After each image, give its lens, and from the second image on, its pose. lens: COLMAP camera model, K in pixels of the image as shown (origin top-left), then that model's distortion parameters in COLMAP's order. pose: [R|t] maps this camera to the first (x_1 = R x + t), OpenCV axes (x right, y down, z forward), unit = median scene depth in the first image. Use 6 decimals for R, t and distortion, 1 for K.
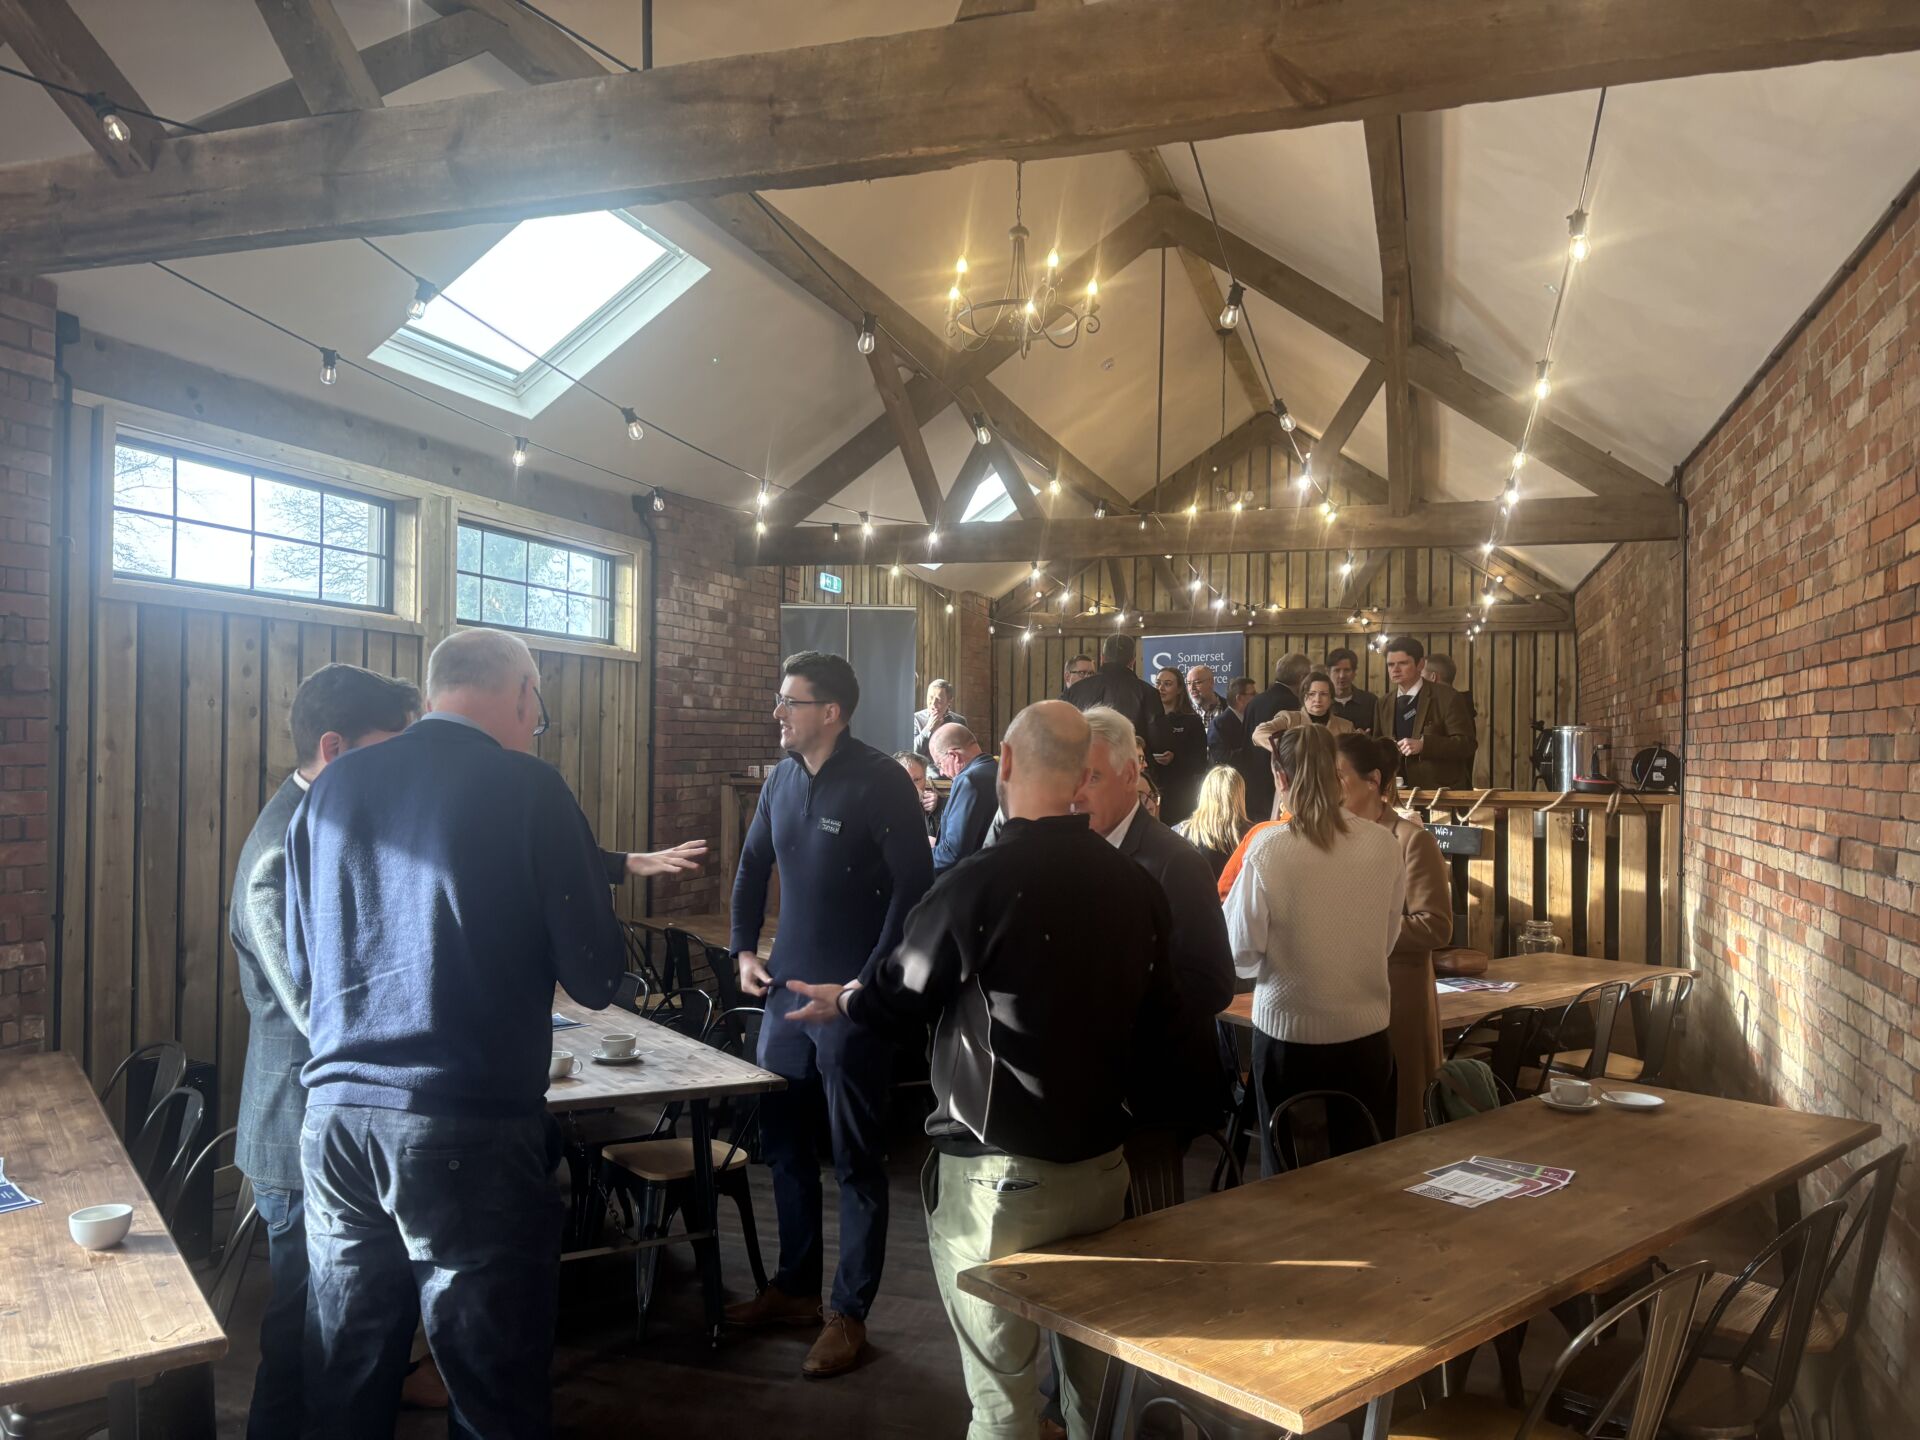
lens RADIAL K [[1442.2, 0, 945.4], [0, 1442.2, 722.7], [0, 0, 1]] dist [0.057251, -0.081587]
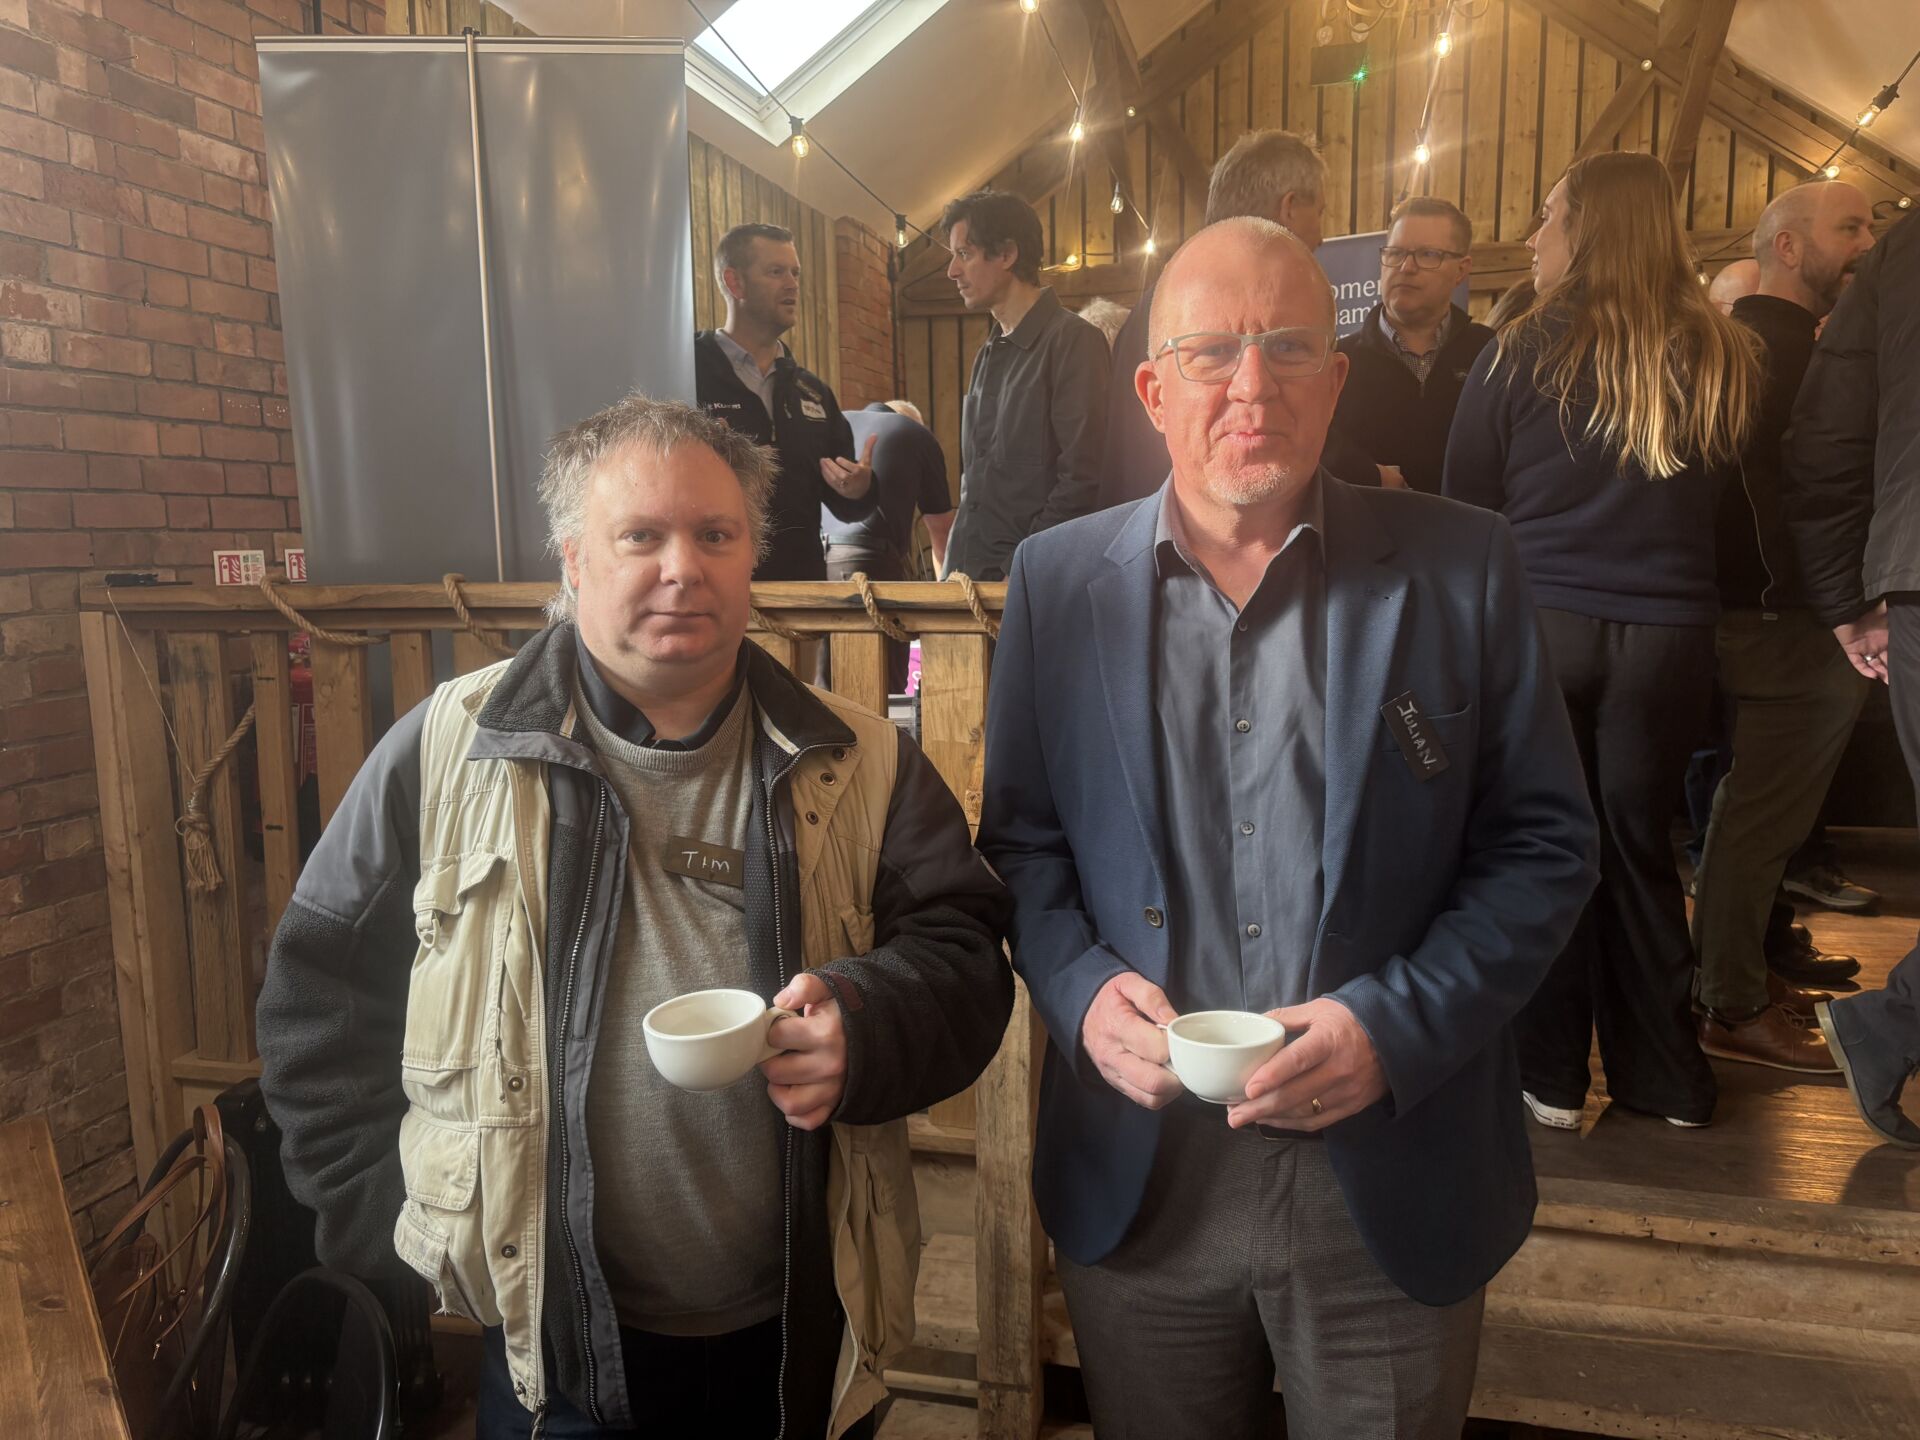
lens RADIAL K [[1458.7, 0, 953.3], [0, 1458.7, 734.1], [0, 0, 1]] dist [0.027751, -0.036306]
pose [[0.996495, -0.035688, 0.075653, 0.010137], [0.023969, 0.988319, 0.150503, 0.025937], [-0.080140, -0.148162, 0.985711, 0.663575]]
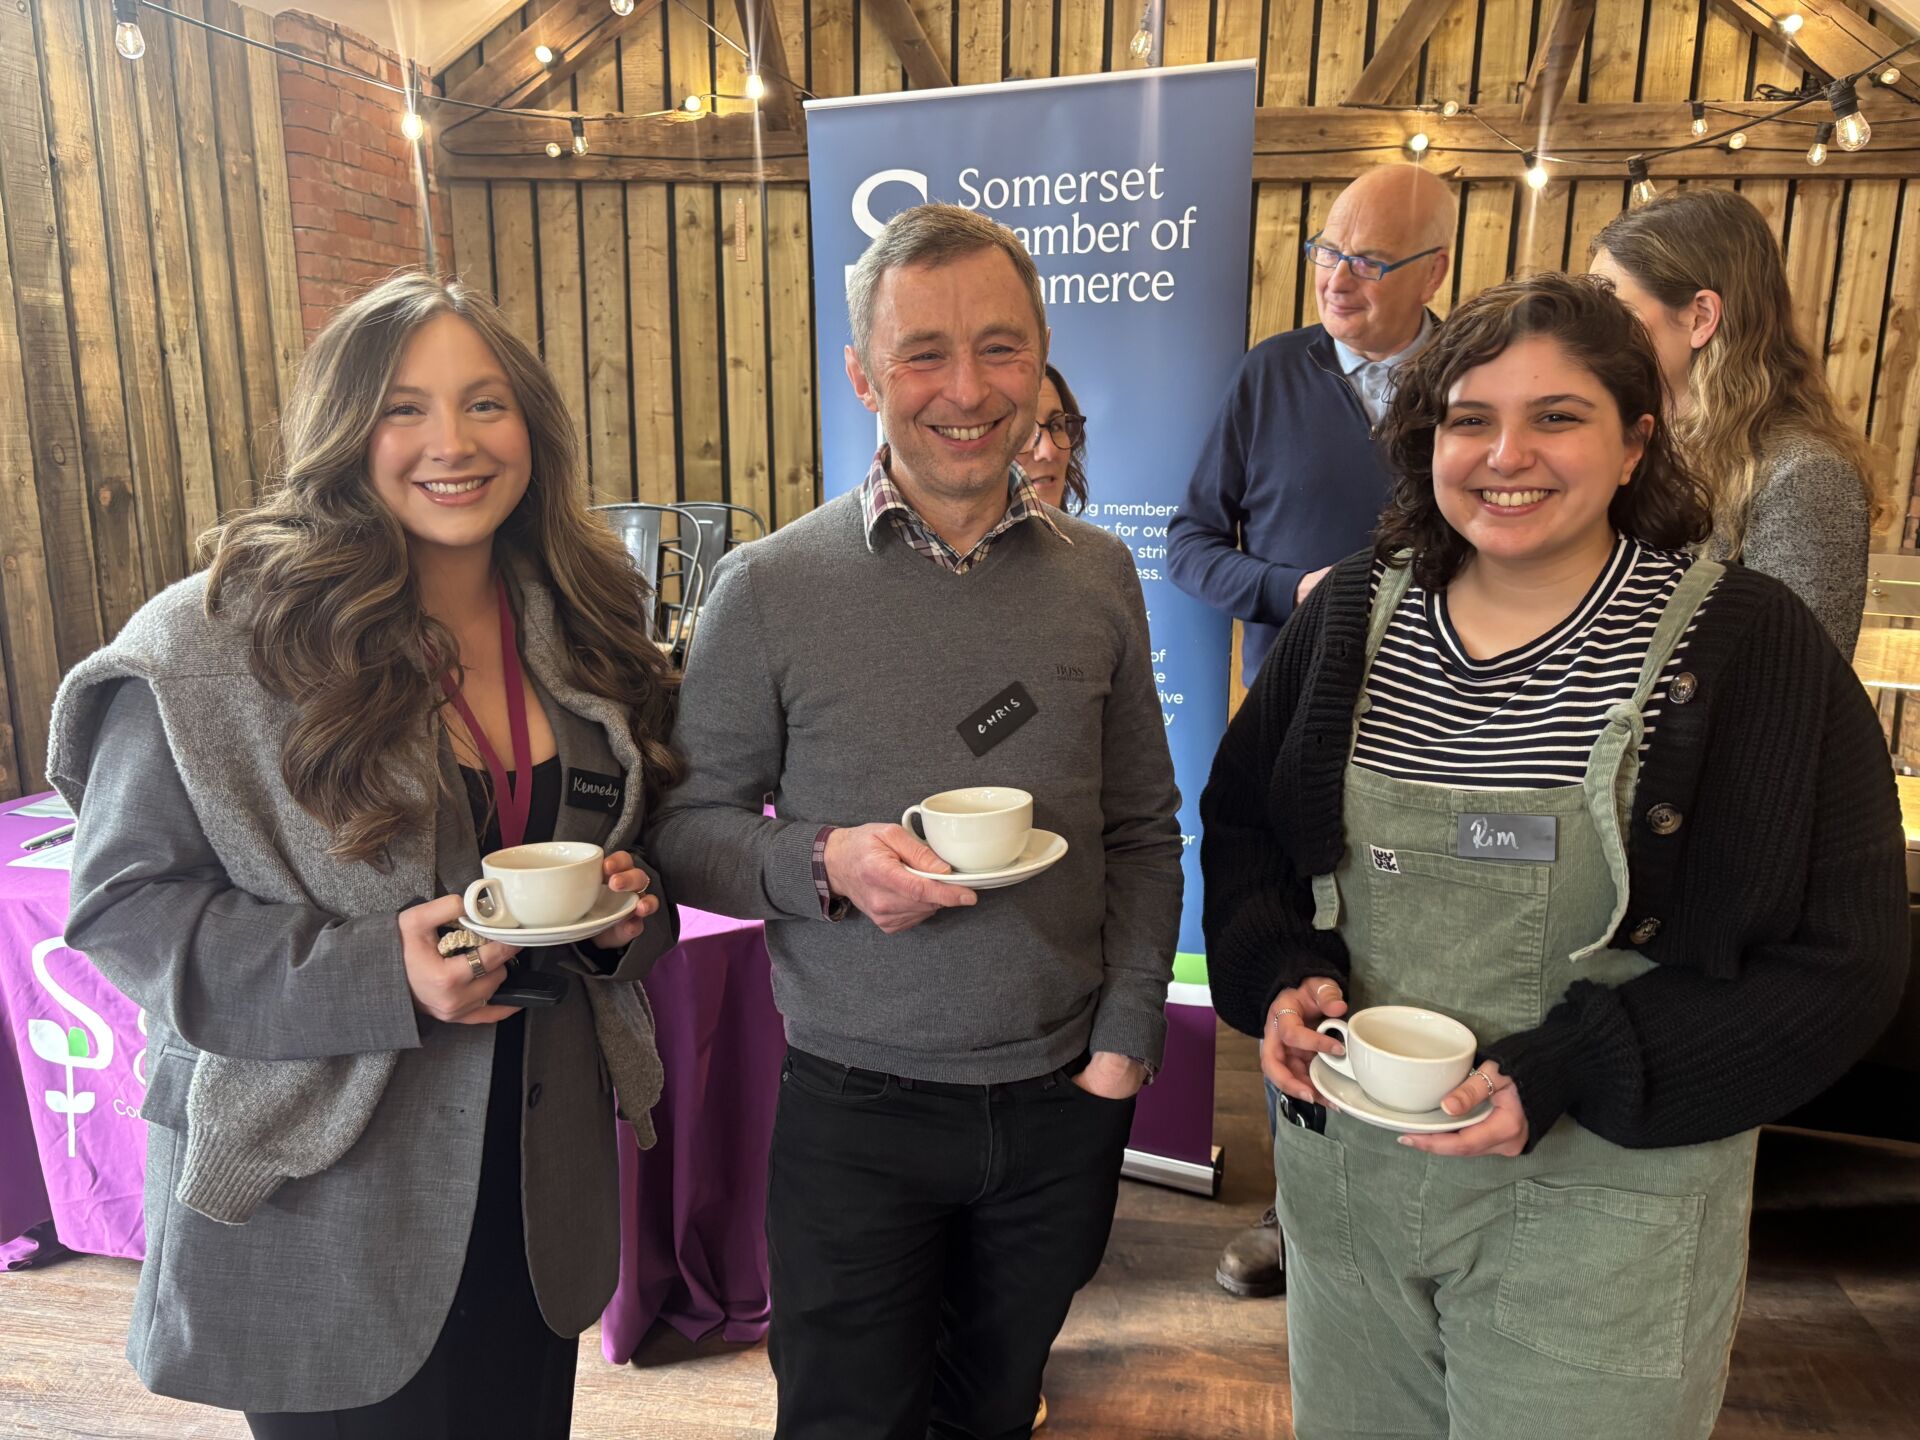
lens RADIAL K [[1442.2, 0, 945.4], [0, 1442.2, 722.7], [0, 0, 1]] dist [0.057251, -0.081587]
pose [[0.980760, -0.044460, 0.190089, 0.137546], [-0.002213, 0.971126, 0.238557, -0.021387], [-0.195207, -0.234388, 0.952343, 0.943437]]
